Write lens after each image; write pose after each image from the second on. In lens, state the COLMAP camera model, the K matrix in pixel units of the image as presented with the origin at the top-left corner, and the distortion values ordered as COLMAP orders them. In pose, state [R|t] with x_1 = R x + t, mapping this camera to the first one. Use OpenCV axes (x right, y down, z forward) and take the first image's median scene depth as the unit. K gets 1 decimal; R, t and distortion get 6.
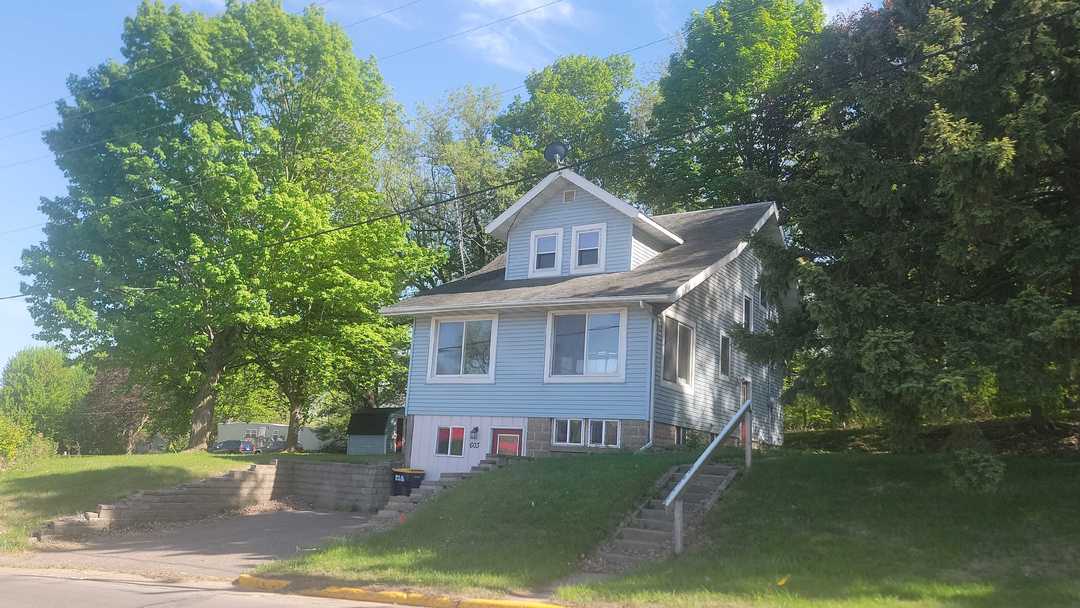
lens RADIAL K [[818.6, 0, 540.0], [0, 818.6, 304.0], [0, 0, 1]] dist [0.086461, -0.070924]
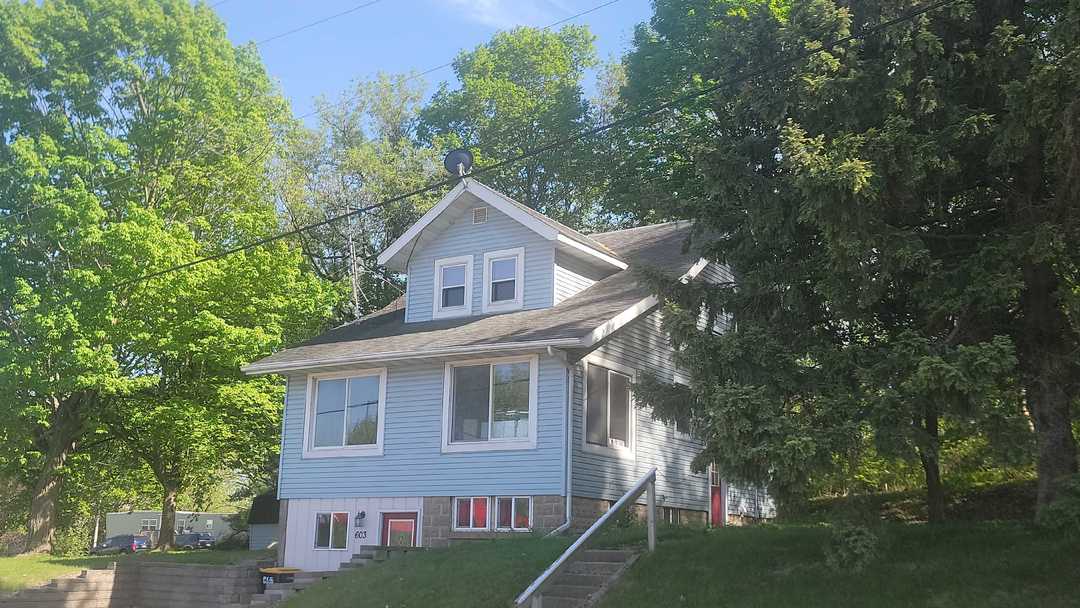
lens RADIAL K [[1084.2, 0, 541.9], [0, 1084.2, 308.7], [0, 0, 1]] dist [0.069396, -0.024933]
pose [[0.999296, -0.037513, -0.000897, 0.090101], [0.037475, 0.998942, -0.026644, -0.009872], [0.001896, 0.026592, 0.999645, -0.049168]]
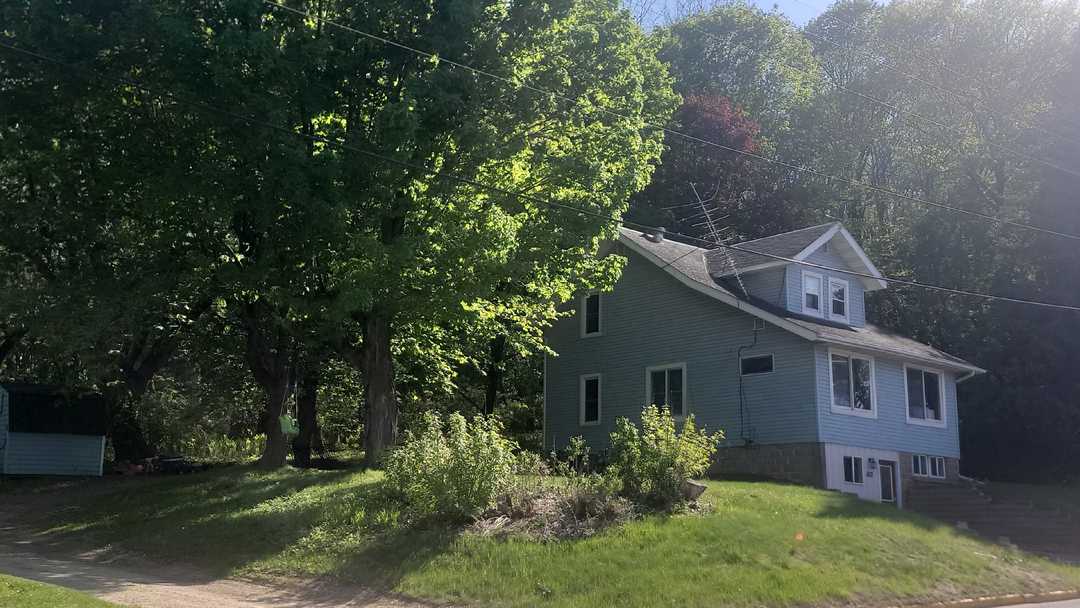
lens RADIAL K [[1140.7, 0, 538.9], [0, 1140.7, 333.8], [0, 0, 1]] dist [0.160712, -0.005578]
pose [[0.314140, 0.116966, 0.942144, -1.467194], [-0.184553, 0.980974, -0.060251, 0.140403], [-0.931266, -0.154948, 0.329749, 0.802521]]
